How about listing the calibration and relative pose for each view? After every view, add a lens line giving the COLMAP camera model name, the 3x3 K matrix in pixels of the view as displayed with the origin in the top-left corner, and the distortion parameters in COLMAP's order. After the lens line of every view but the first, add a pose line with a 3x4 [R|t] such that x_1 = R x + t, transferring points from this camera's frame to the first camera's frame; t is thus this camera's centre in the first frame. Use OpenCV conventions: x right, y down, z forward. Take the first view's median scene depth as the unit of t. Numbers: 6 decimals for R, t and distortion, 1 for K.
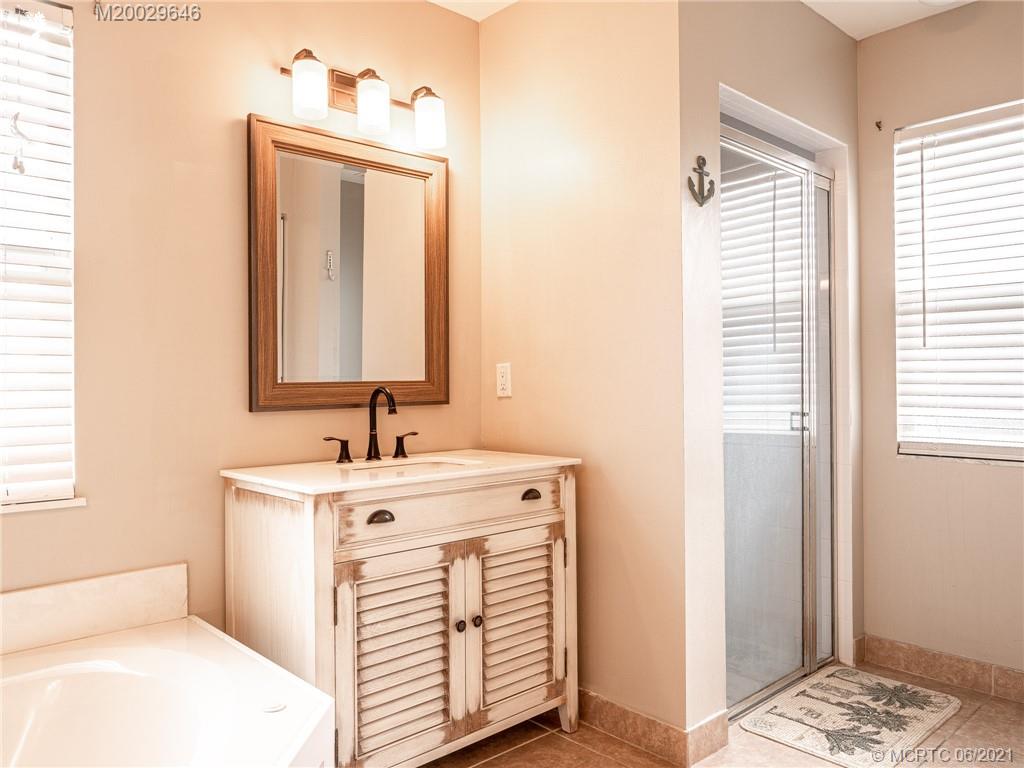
lens RADIAL K [[749.8, 0, 512.0], [0, 749.8, 384.0], [0, 0, 1]] dist [-0.019512, -0.000454]
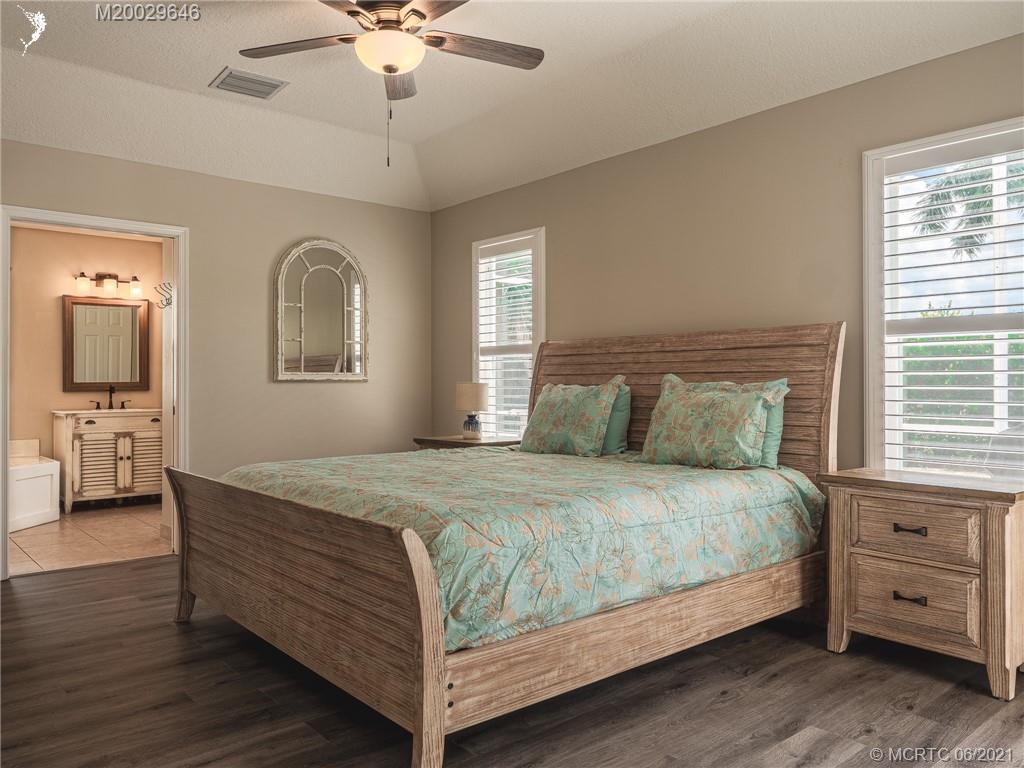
lens RADIAL K [[766.7, 0, 512.0], [0, 766.7, 384.0], [0, 0, 1]] dist [0.008386, 0.002919]
pose [[0.999385, 0.005728, -0.034605, 1.672489], [-0.005770, 0.999983, -0.001114, -0.002596], [0.034598, 0.001313, 0.999400, -2.180744]]
